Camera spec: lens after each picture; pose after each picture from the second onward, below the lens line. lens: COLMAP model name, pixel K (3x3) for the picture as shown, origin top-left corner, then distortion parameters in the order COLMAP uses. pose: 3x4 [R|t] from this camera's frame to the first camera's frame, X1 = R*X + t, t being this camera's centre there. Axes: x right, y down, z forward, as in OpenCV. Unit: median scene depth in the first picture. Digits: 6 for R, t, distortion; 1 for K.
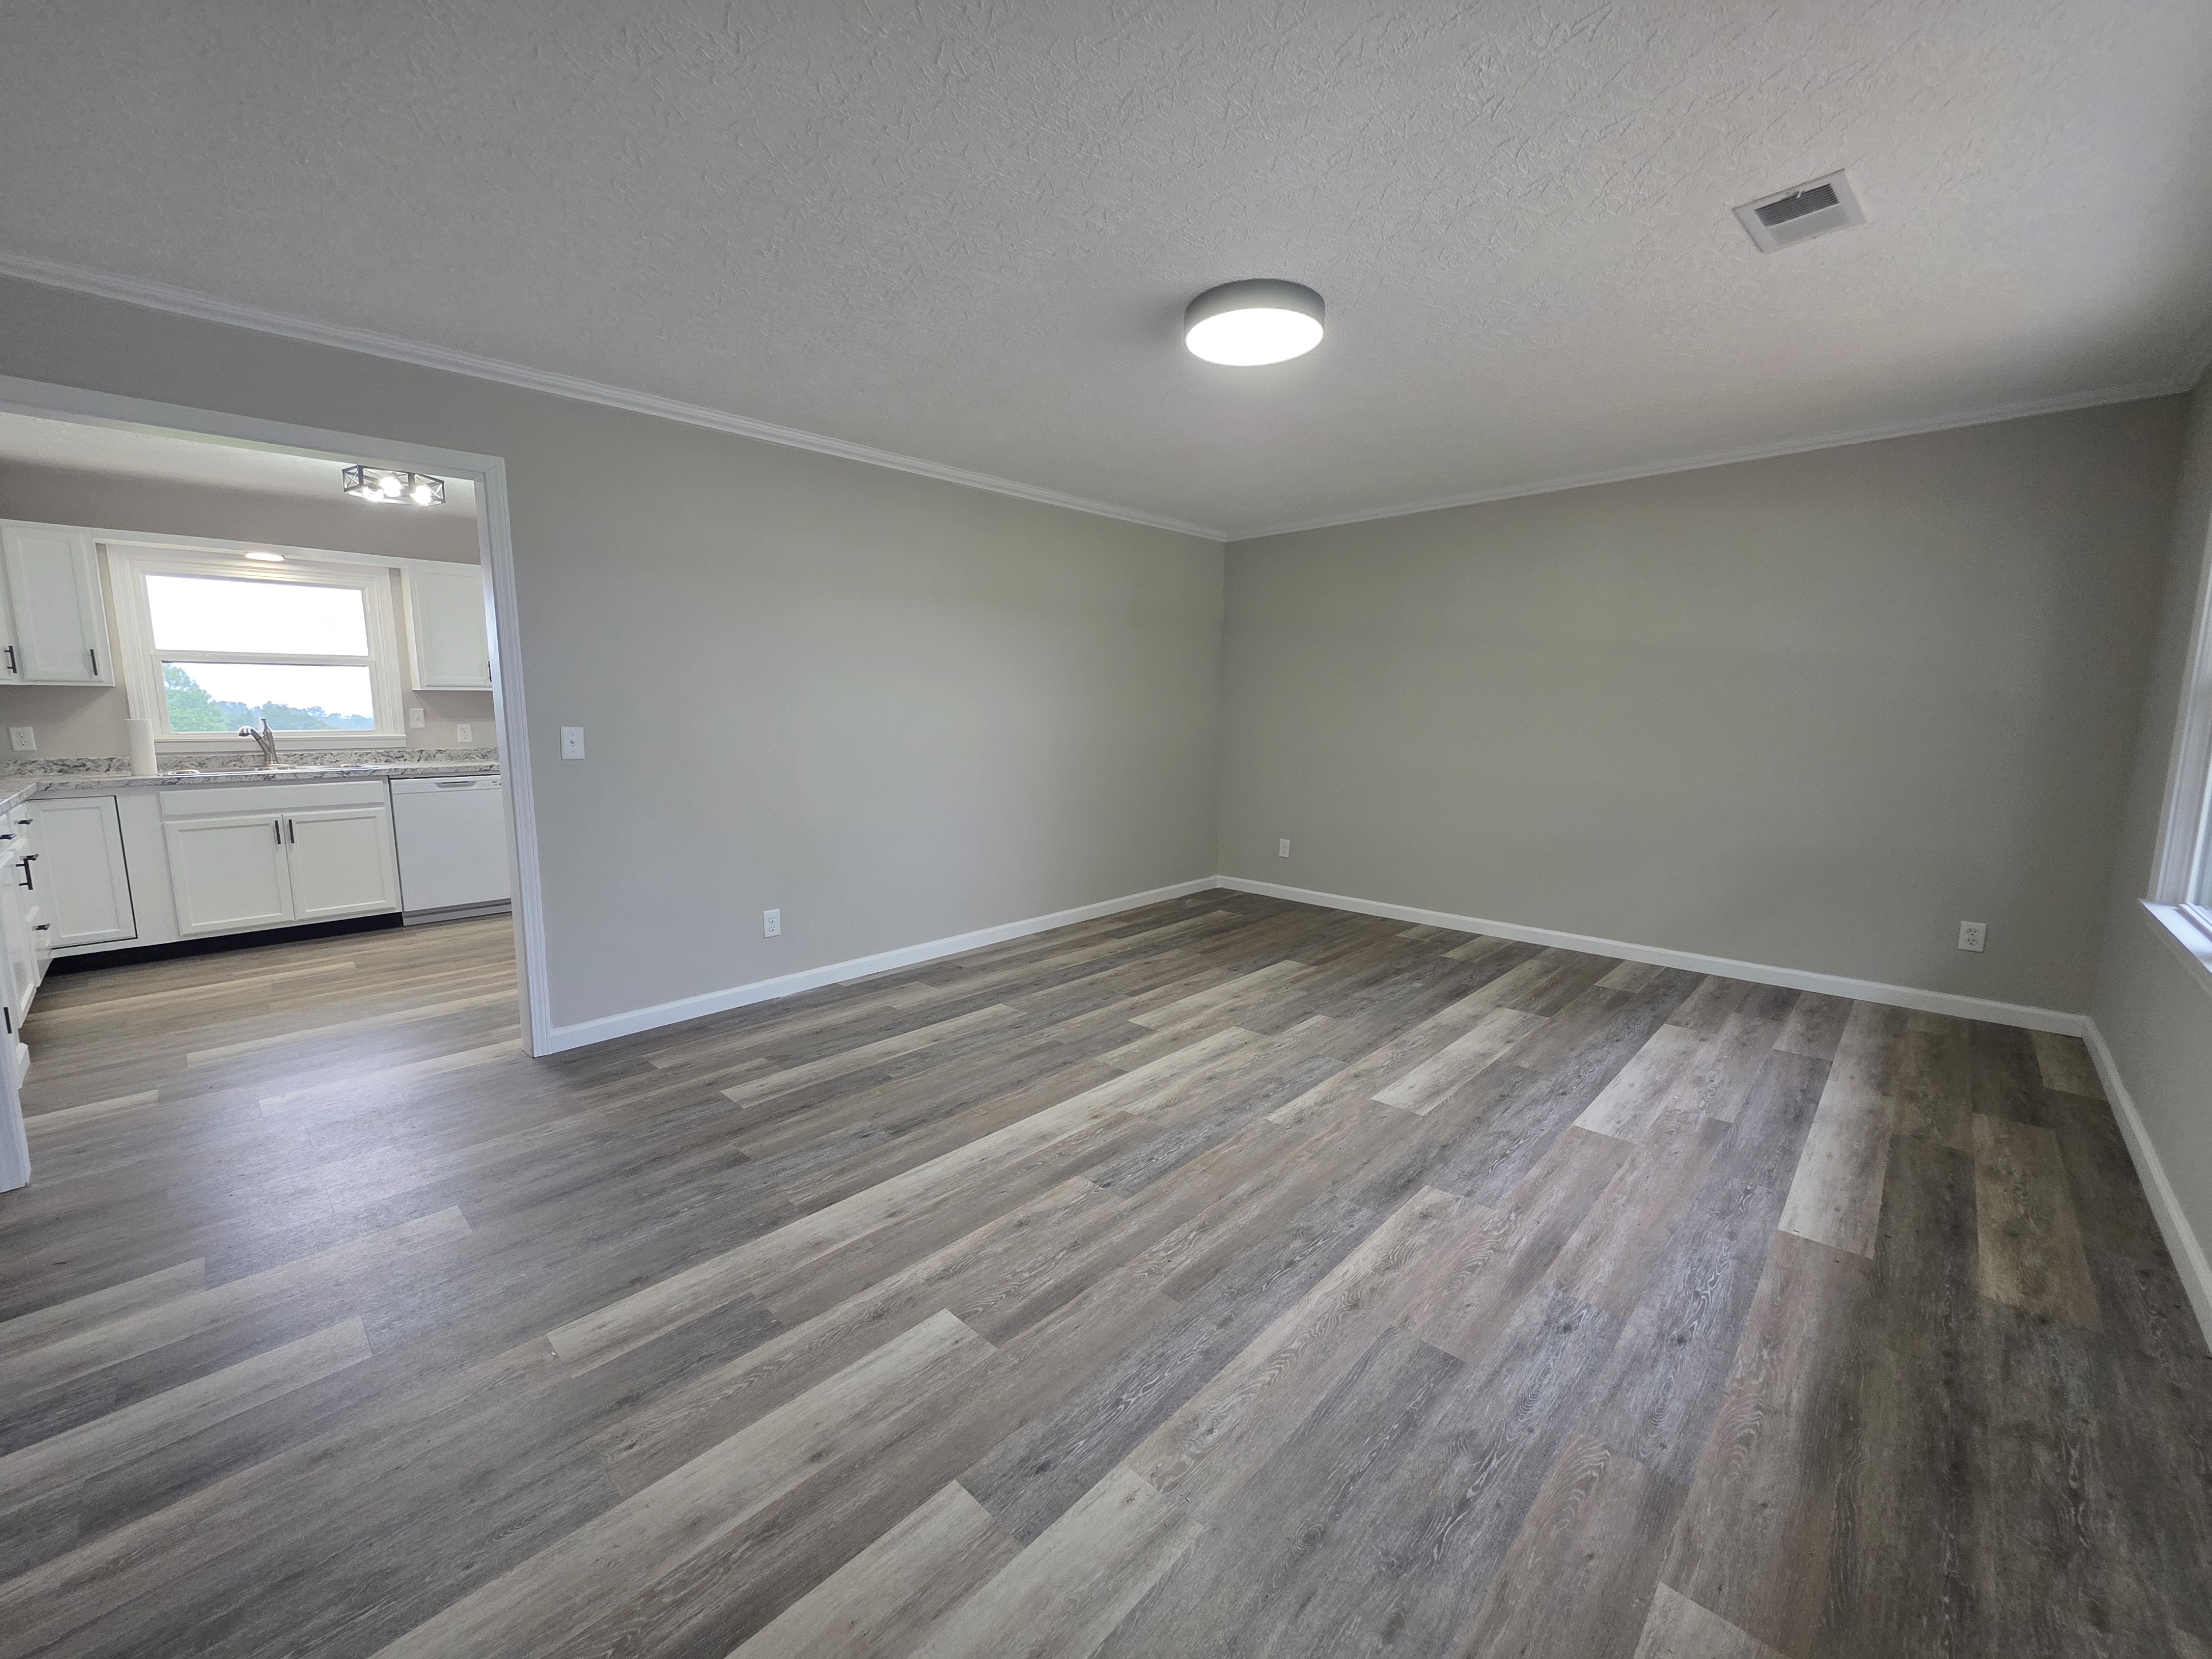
lens RADIAL K [[884.8, 0, 1129.3], [0, 884.8, 818.7], [0, 0, 1]] dist [-0.000943, 0.000772]
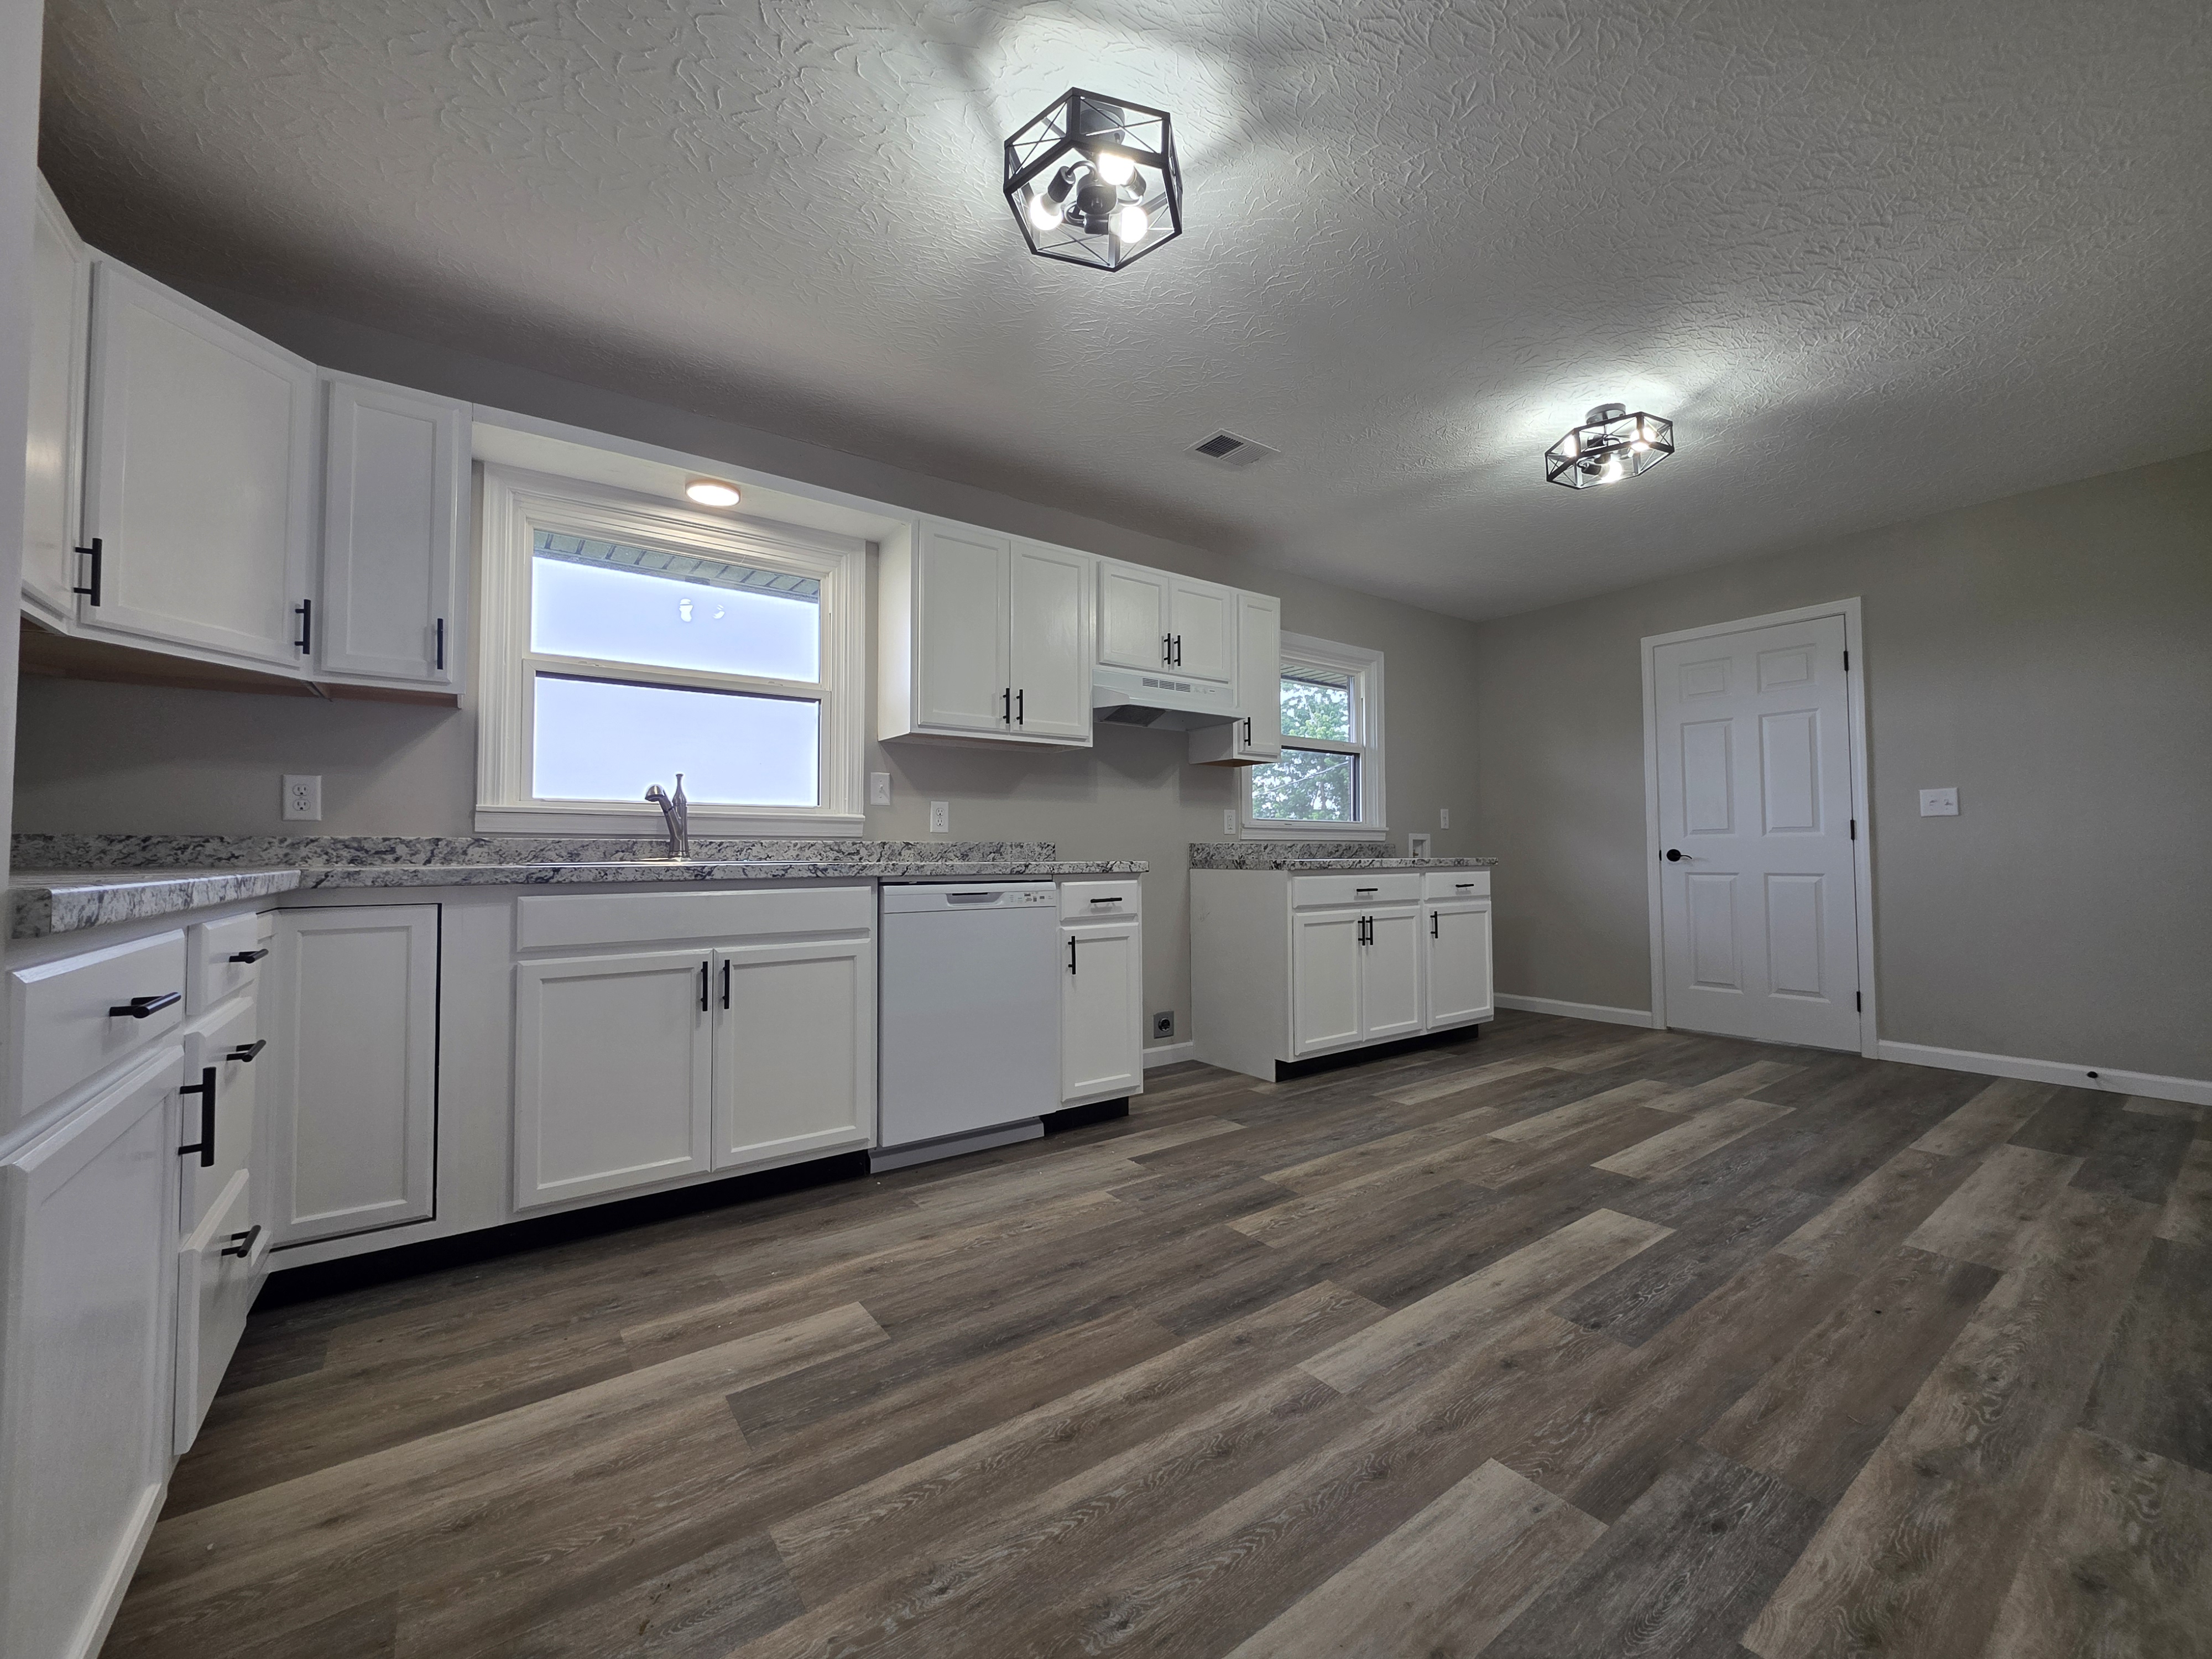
lens RADIAL K [[884.8, 0, 1123.1], [0, 884.8, 824.3], [0, 0, 1]] dist [-0.000943, 0.000772]
pose [[0.984970, -0.013258, -0.172214, -0.664148], [-0.015282, 0.986451, -0.163346, 0.003509], [0.172046, 0.163522, 0.971422, 0.562671]]
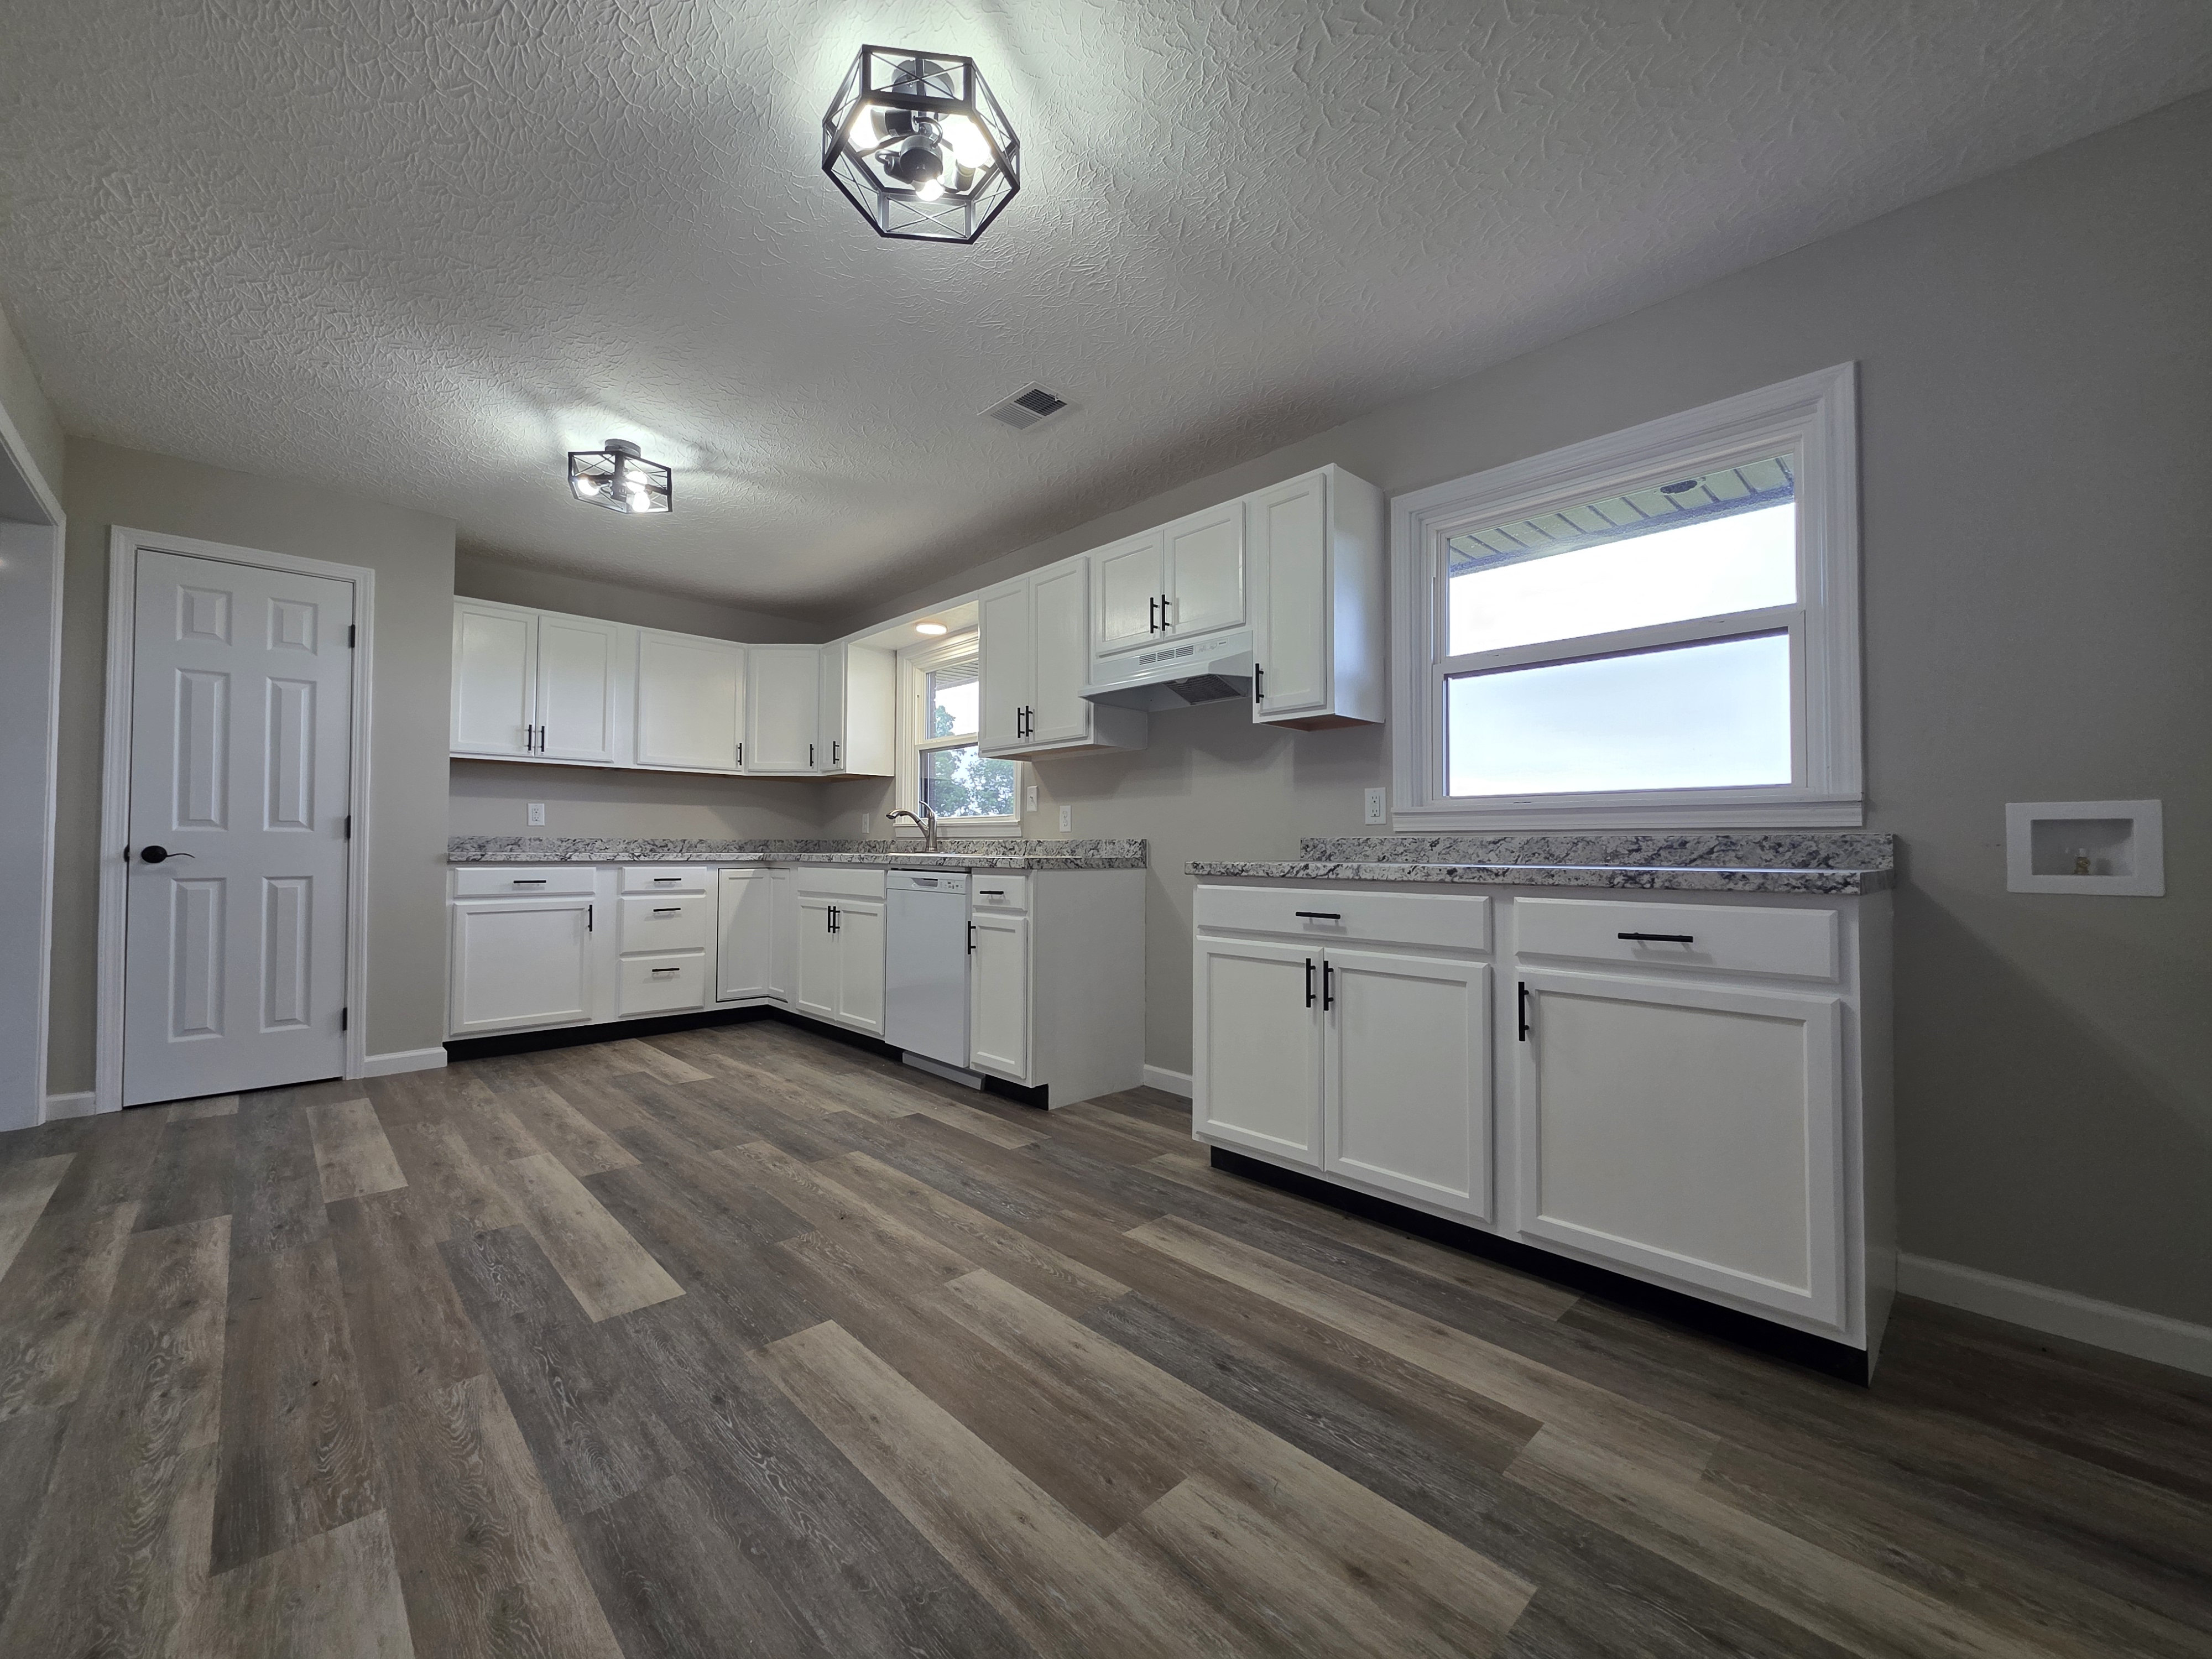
lens RADIAL K [[884.8, 0, 1082.3], [0, 884.8, 825.1], [0, 0, 1]] dist [-0.000943, 0.000772]
pose [[-0.061249, -0.031330, -0.997631, -0.071304], [-0.137253, 0.990276, -0.022672, -0.097301], [0.988640, 0.135540, -0.064954, 1.329410]]
